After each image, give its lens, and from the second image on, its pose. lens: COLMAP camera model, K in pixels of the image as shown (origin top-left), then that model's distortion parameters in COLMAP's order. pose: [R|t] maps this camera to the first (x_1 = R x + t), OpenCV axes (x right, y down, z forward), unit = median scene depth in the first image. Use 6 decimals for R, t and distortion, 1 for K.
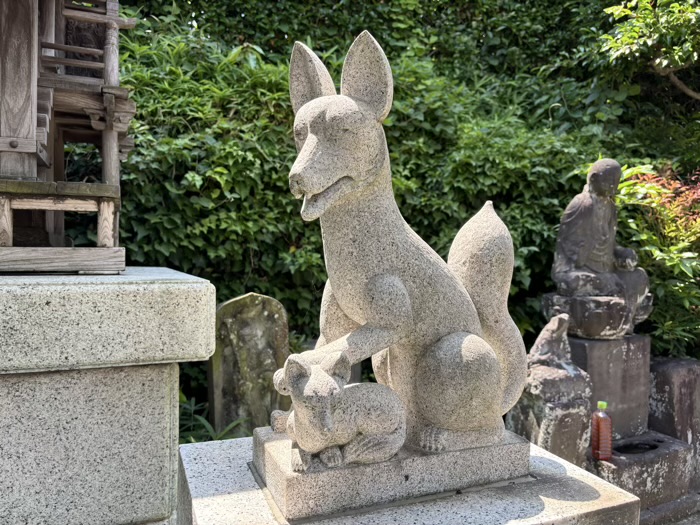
lens RADIAL K [[522.2, 0, 349.0], [0, 522.2, 267.2], [0, 0, 1]] dist [0.050175, -0.058795]
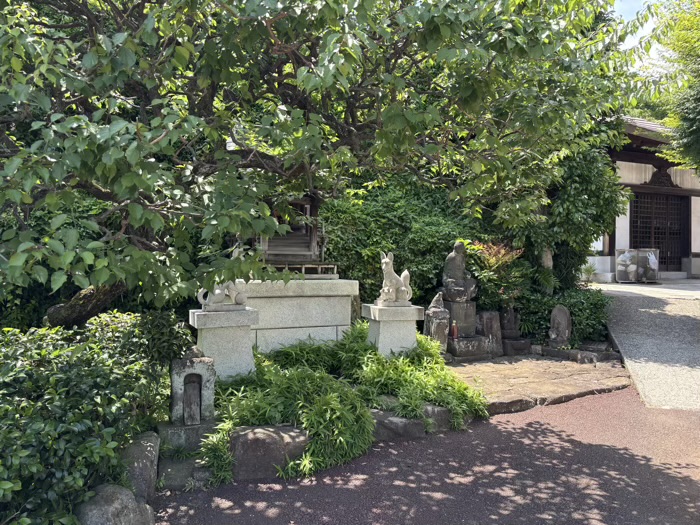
lens RADIAL K [[522.2, 0, 332.0], [0, 522.2, 257.4], [0, 0, 1]] dist [0.050175, -0.058795]
pose [[0.999938, 0.002896, 0.010739, -0.261198], [-0.002559, 0.999506, -0.031310, -0.020555], [-0.010824, 0.031281, 0.999452, -1.942575]]
